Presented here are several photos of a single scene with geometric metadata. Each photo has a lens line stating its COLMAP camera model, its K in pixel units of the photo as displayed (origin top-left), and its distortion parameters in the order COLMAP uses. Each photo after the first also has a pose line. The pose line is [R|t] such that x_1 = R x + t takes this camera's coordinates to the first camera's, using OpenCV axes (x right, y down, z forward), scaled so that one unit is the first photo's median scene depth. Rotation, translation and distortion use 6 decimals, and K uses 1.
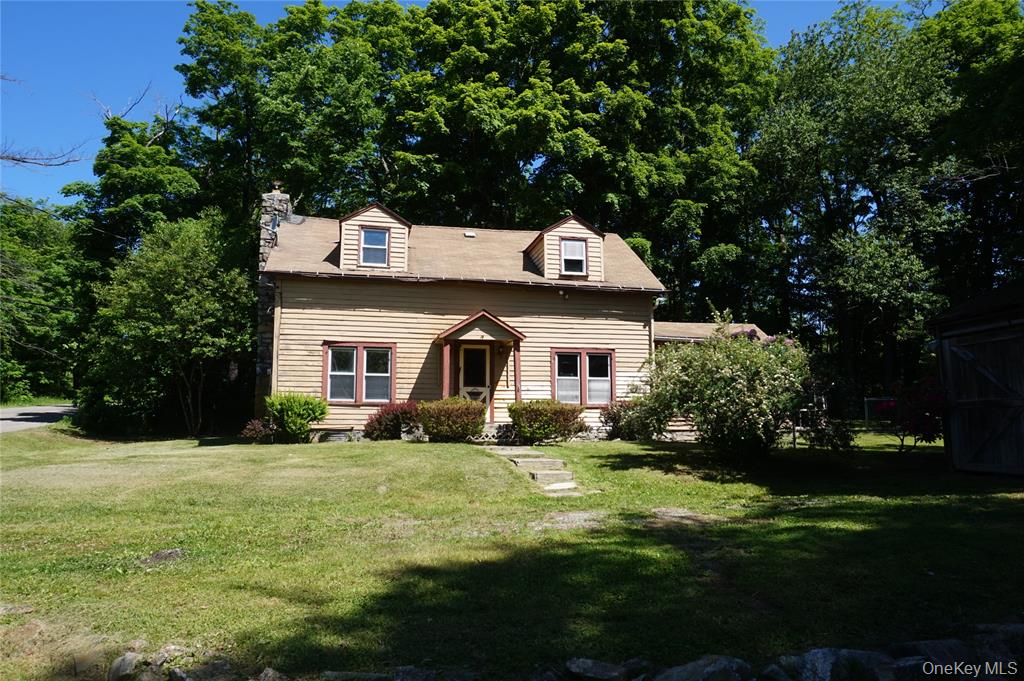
lens RADIAL K [[696.9, 0, 512.0], [0, 696.9, 340.5], [0, 0, 1]] dist [-0.032373, 0.023819]
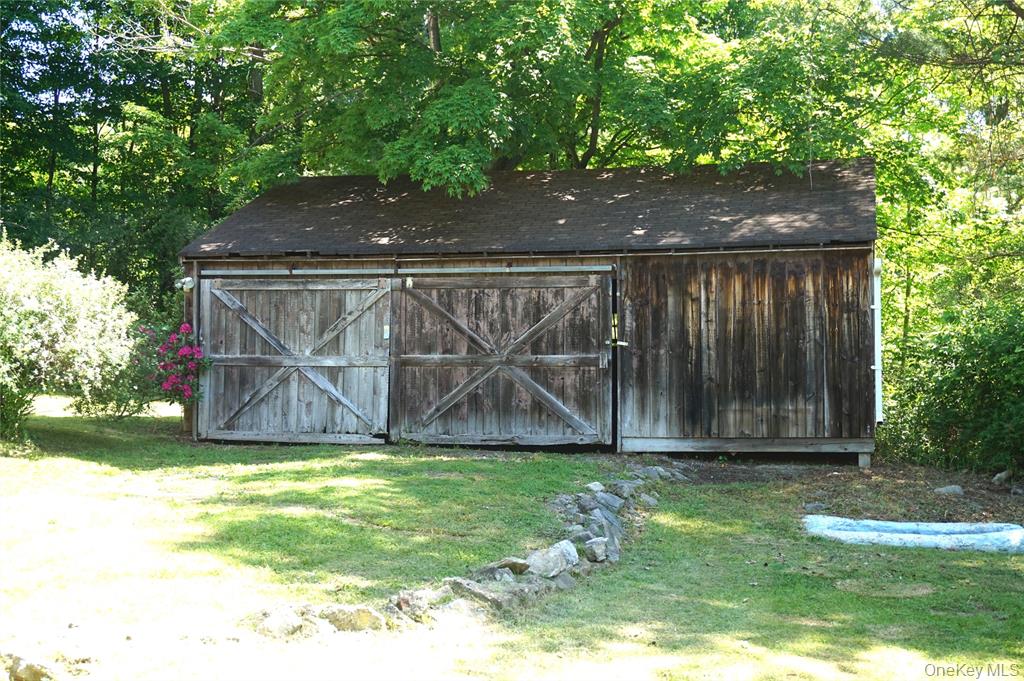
lens RADIAL K [[1471.1, 0, 512.0], [0, 1471.1, 340.5], [0, 0, 1]] dist [0.013254, 0.006611]
pose [[0.404285, 0.044076, 0.913570, -0.521423], [-0.137669, 0.990391, 0.013141, -0.001520], [-0.904213, -0.131083, 0.406468, -0.019134]]
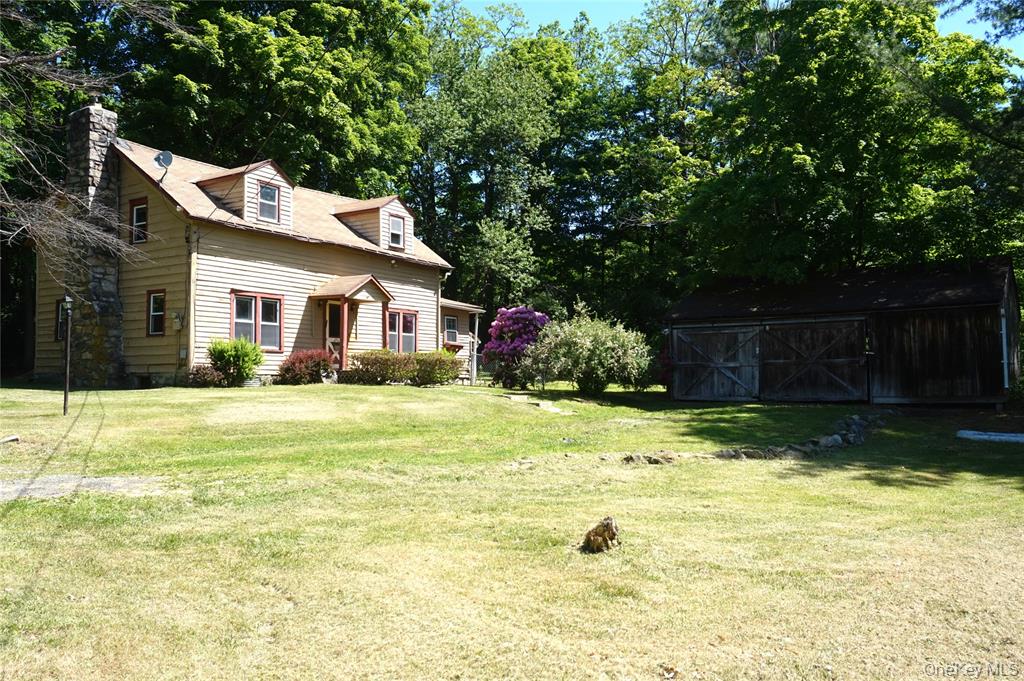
lens RADIAL K [[862.8, 0, 512.0], [0, 862.8, 340.5], [0, 0, 1]] dist [-0.002302, 0.007440]
pose [[0.699034, 0.038053, 0.714075, -0.862152], [-0.097858, 0.994279, 0.042812, -0.018554], [-0.708361, -0.099805, 0.698759, -0.196509]]
